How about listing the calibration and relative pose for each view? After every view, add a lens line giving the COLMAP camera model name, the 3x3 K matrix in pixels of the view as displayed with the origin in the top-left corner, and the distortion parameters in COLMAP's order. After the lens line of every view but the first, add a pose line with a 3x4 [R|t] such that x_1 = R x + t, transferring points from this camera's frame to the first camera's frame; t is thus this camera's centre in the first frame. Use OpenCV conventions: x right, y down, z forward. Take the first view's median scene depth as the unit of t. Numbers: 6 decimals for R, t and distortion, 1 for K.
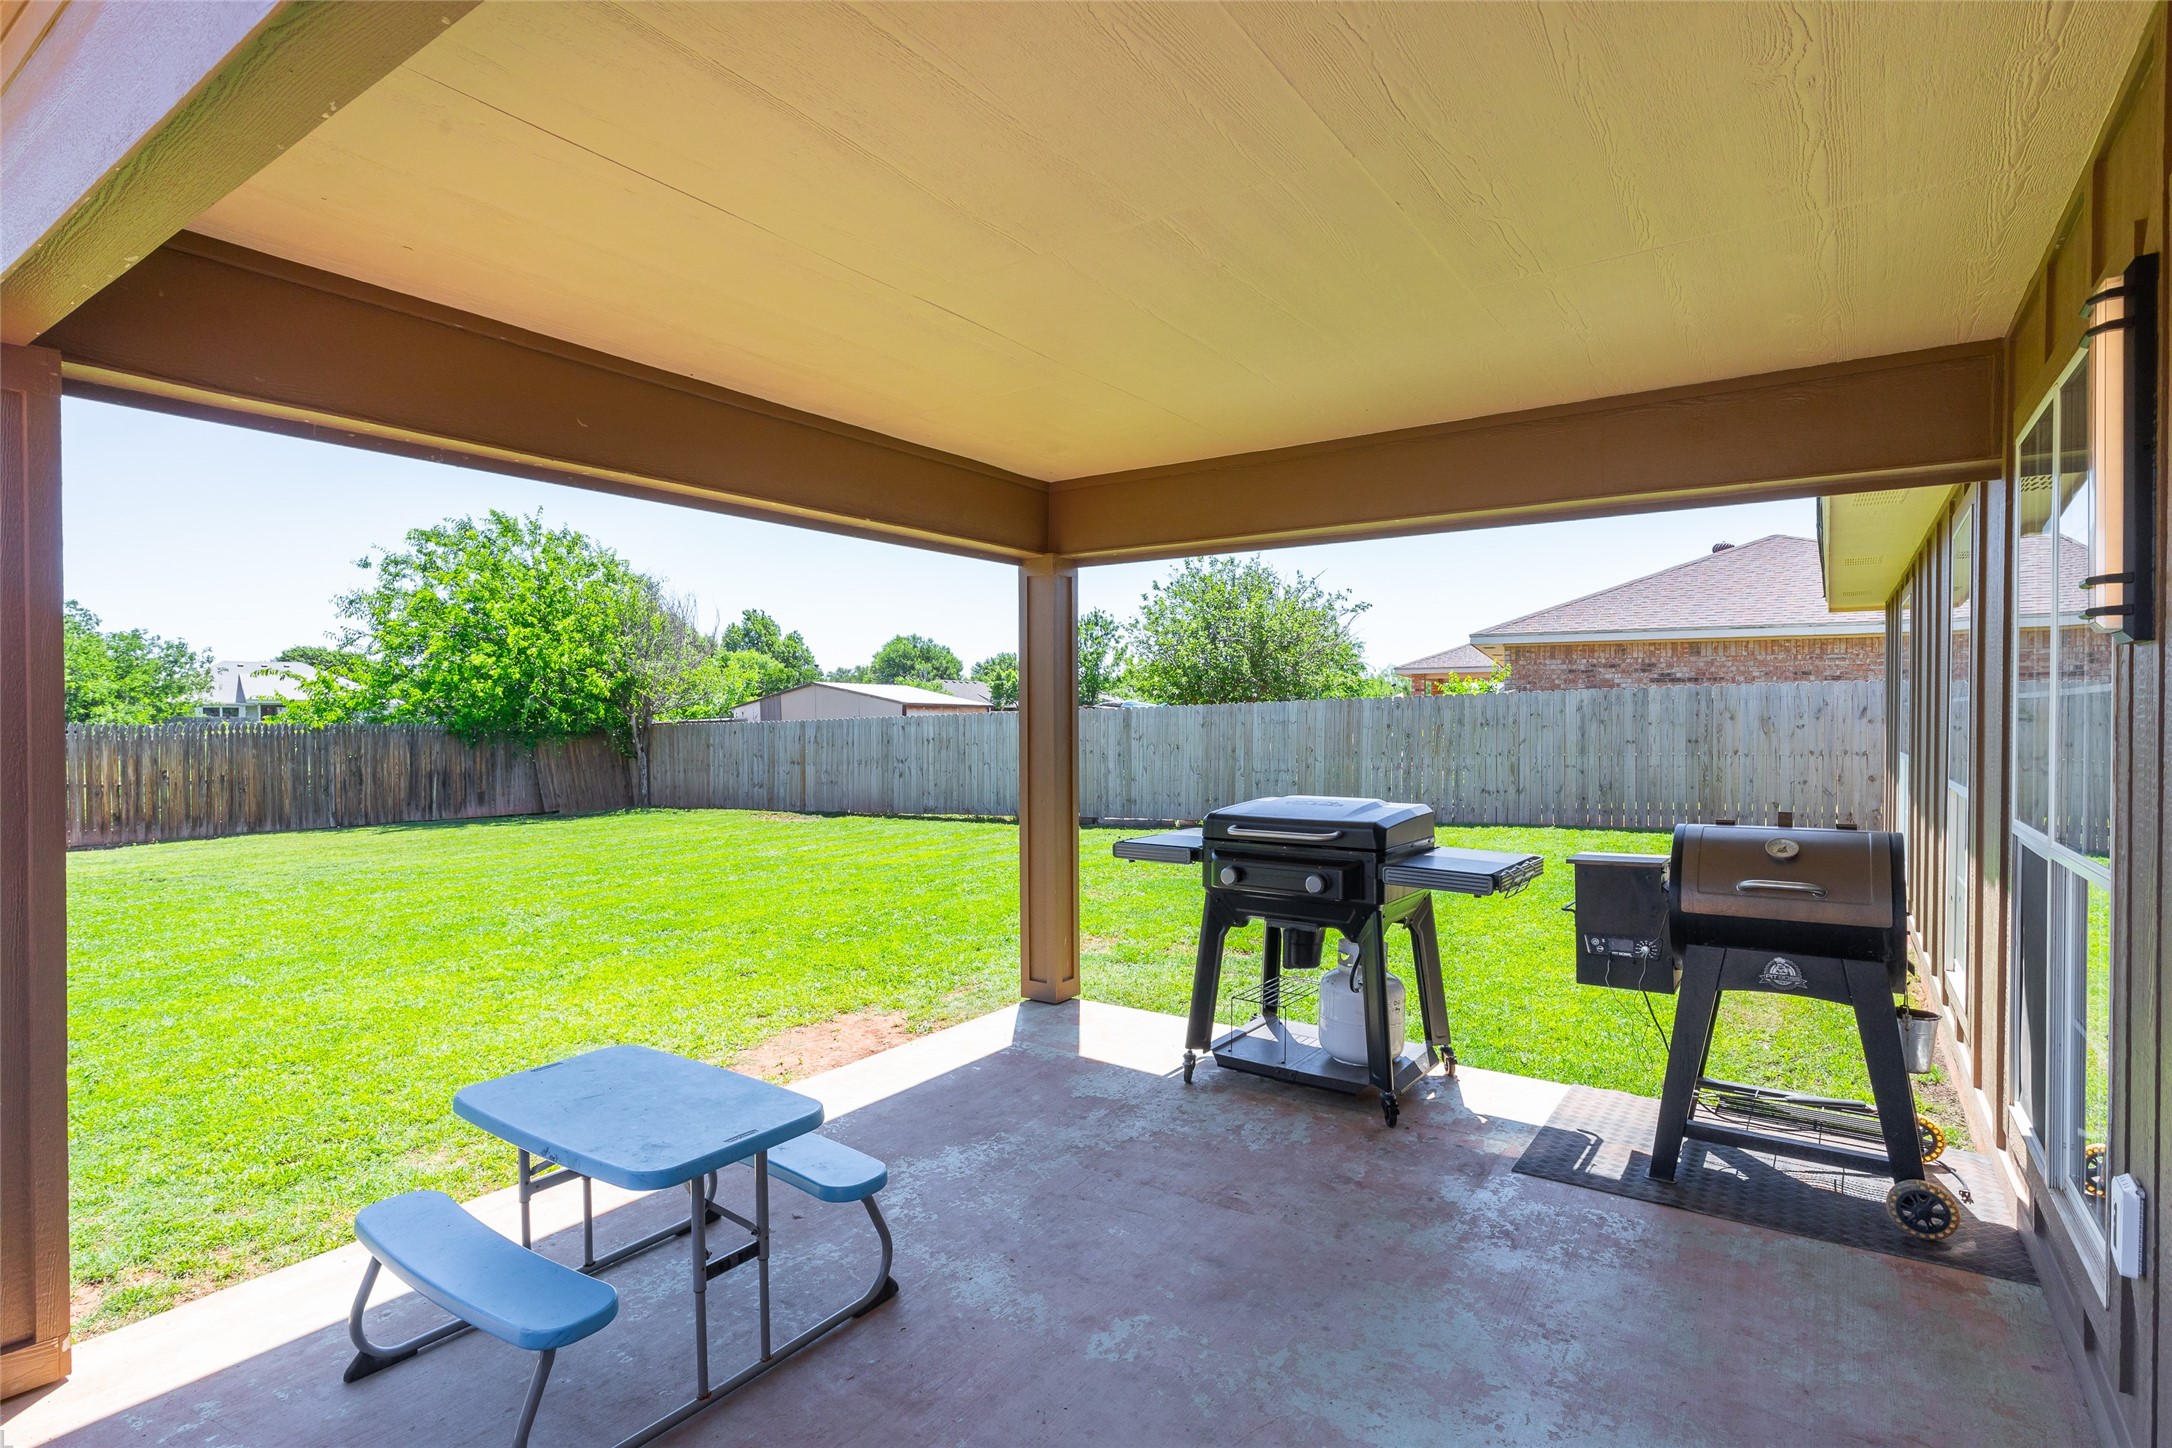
lens RADIAL K [[1055.3, 0, 1093.6], [0, 1055.3, 723.0], [0, 0, 1]] dist [-0.001804, -0.000735]
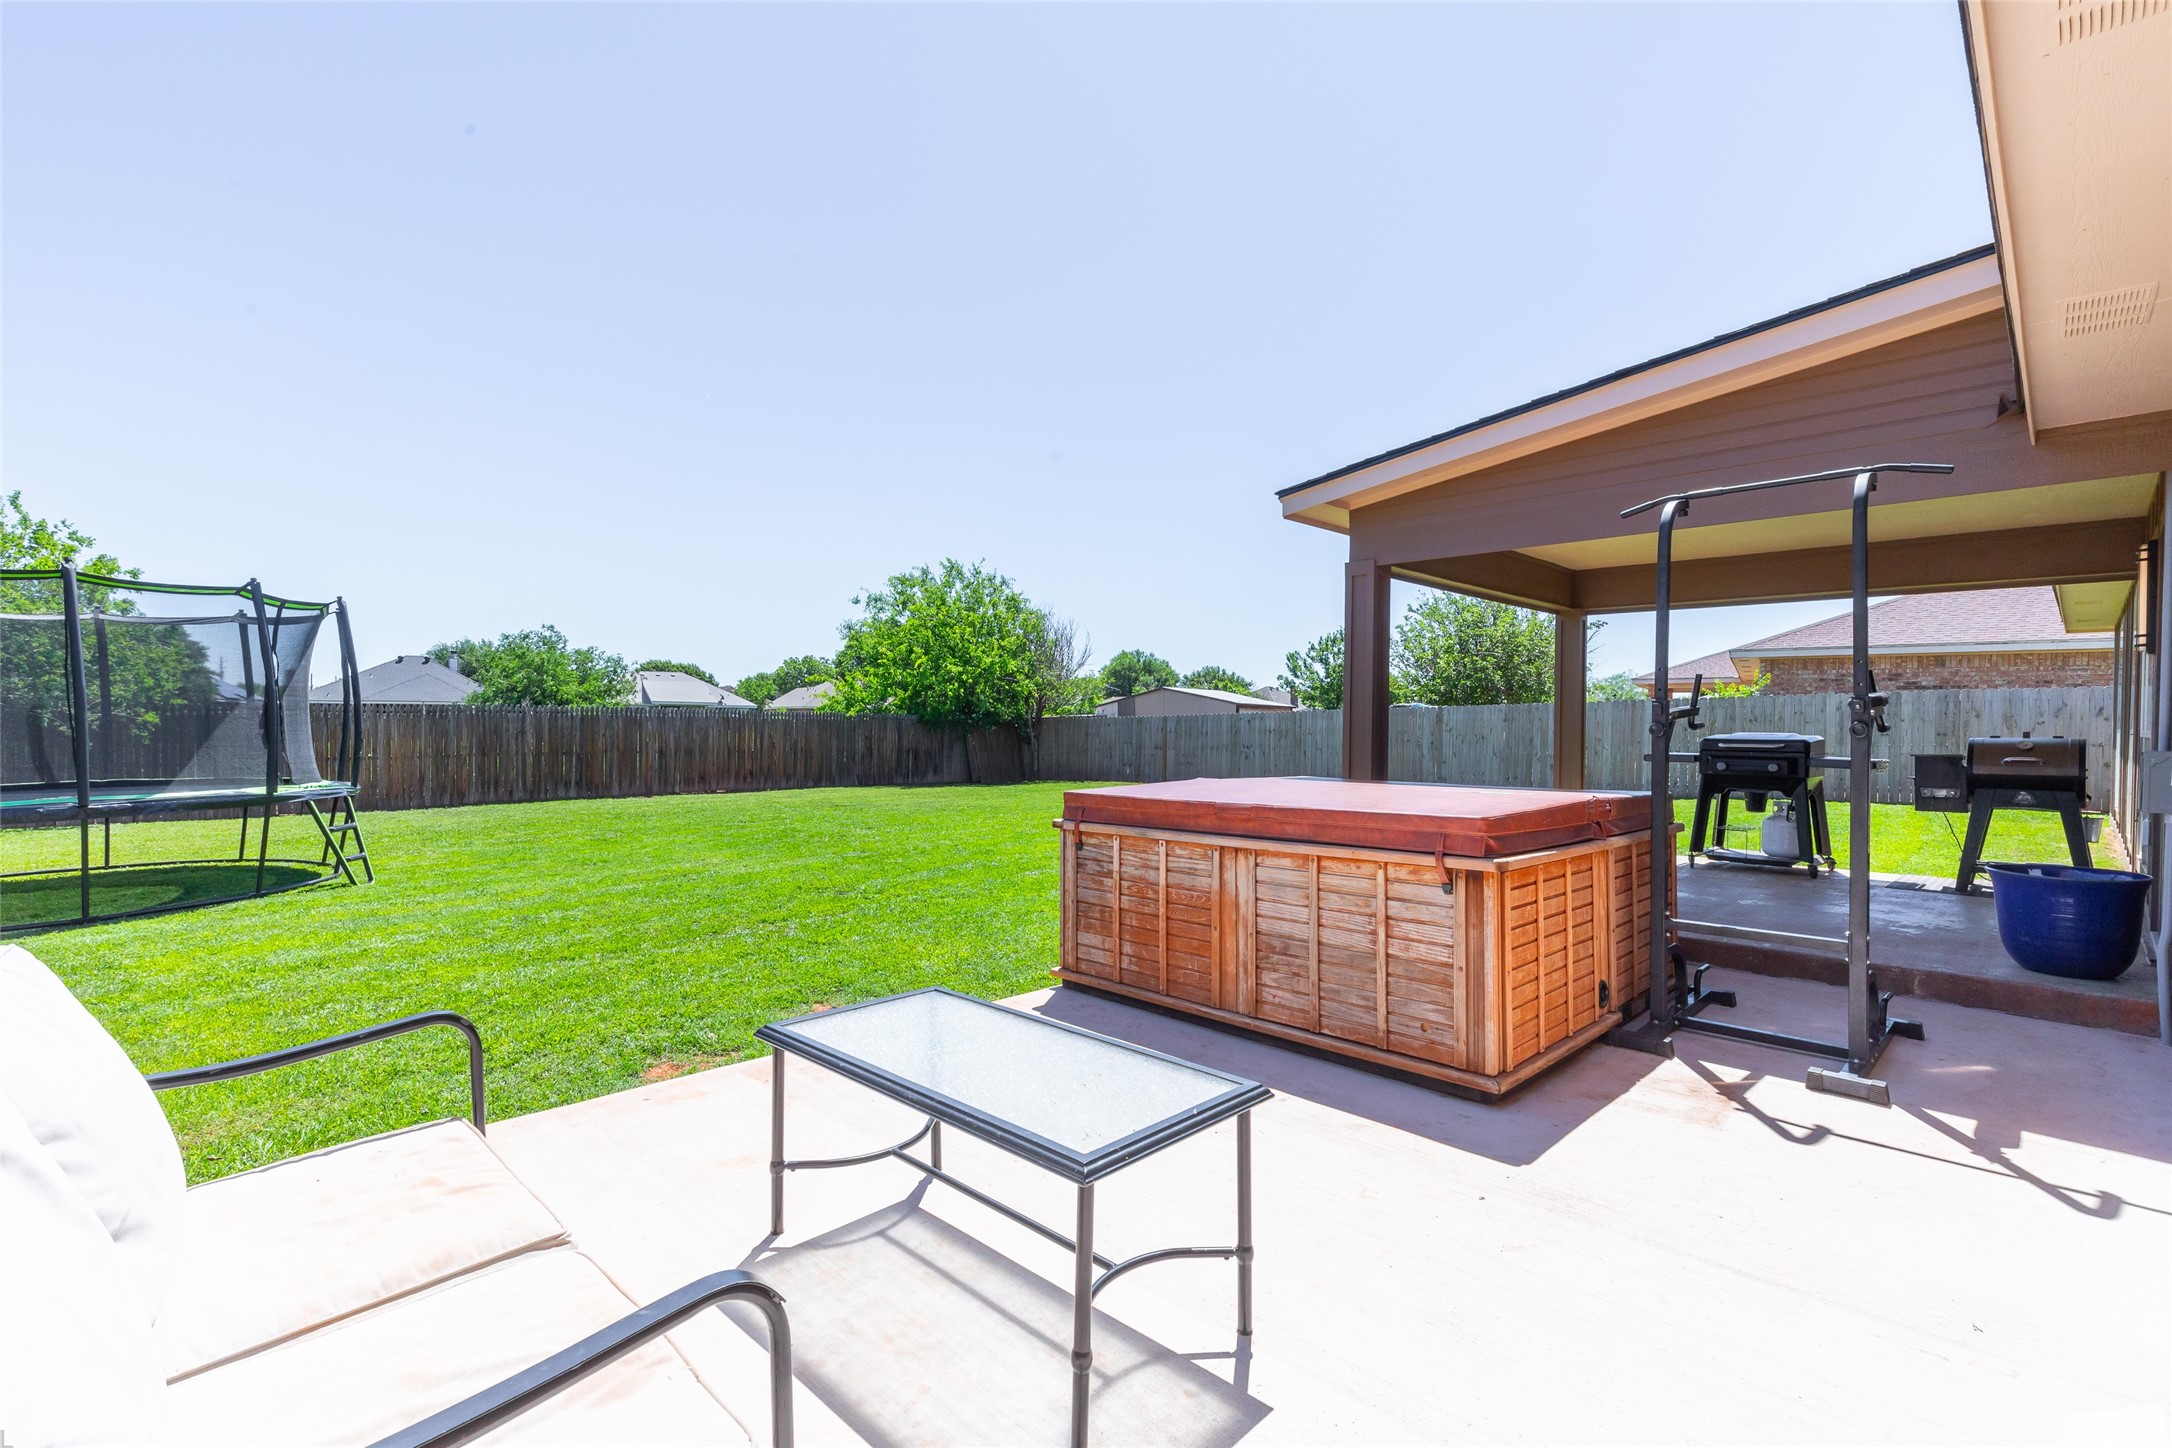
lens RADIAL K [[977.7, 0, 1092.8], [0, 977.7, 735.2], [0, 0, 1]] dist [0.011045, -0.004371]
pose [[0.984066, 0.013777, -0.177267, -0.174357], [-0.013182, 0.999903, 0.004534, 0.020727], [0.177312, -0.002125, 0.984152, -0.265201]]
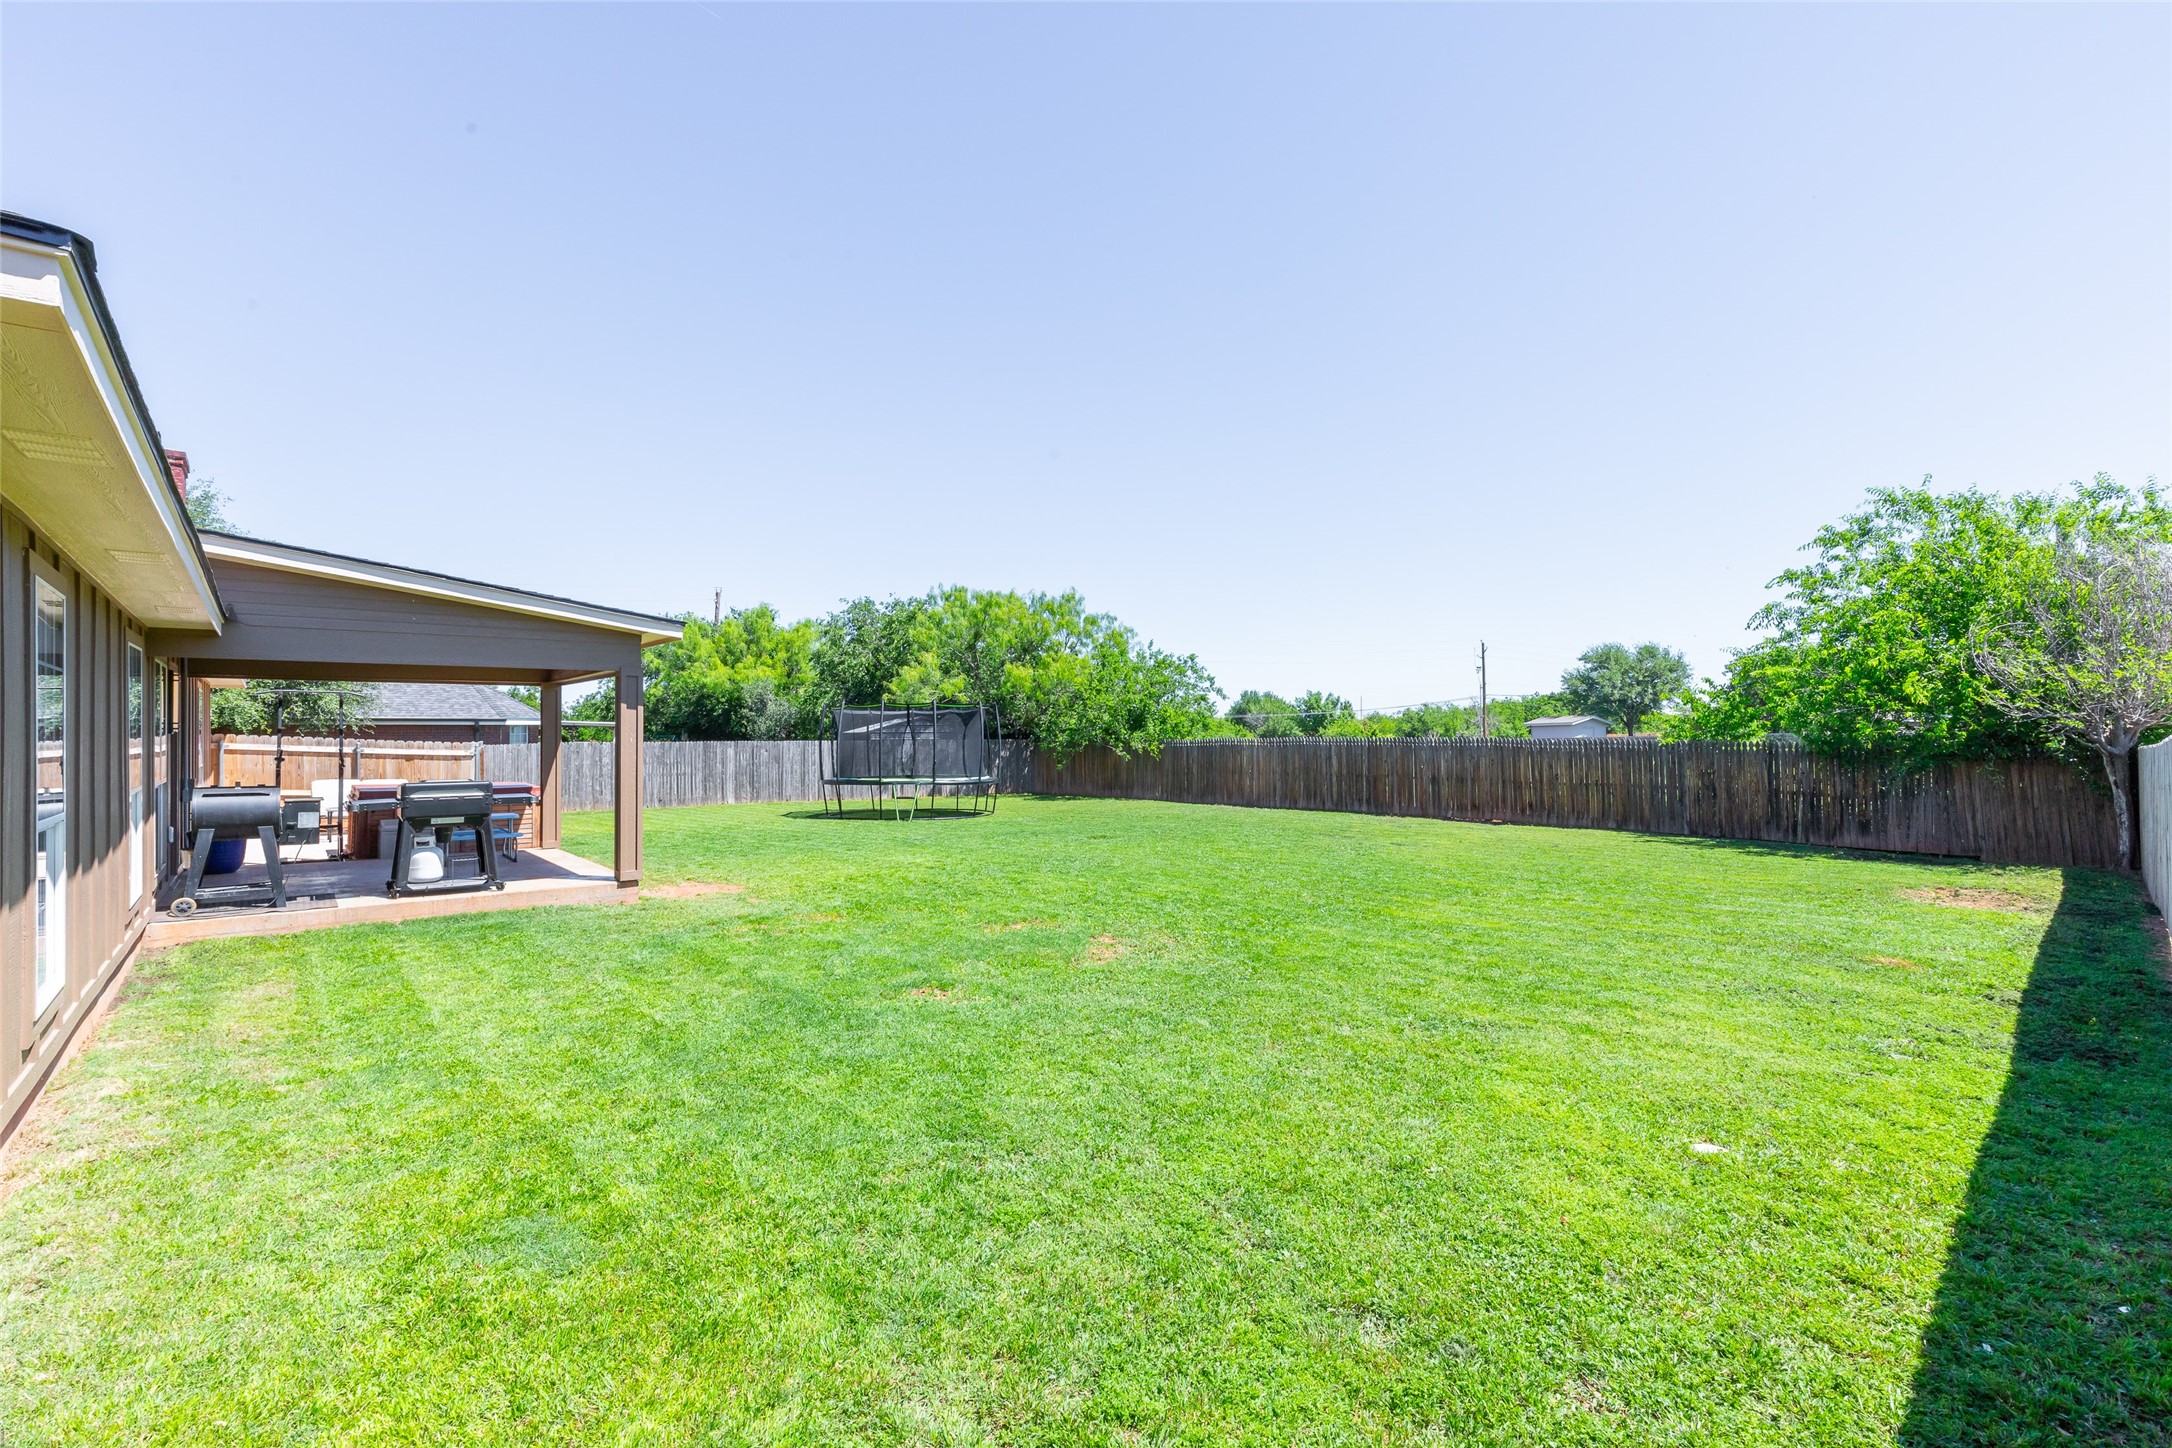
lens RADIAL K [[977.7, 0, 1072.4], [0, 977.7, 729.9], [0, 0, 1]] dist [0.011045, -0.004371]
pose [[-0.287930, 0.002074, -0.957649, 0.449507], [-0.002479, 0.999993, 0.002911, -0.011588], [0.957648, 0.003213, -0.287923, 0.705162]]
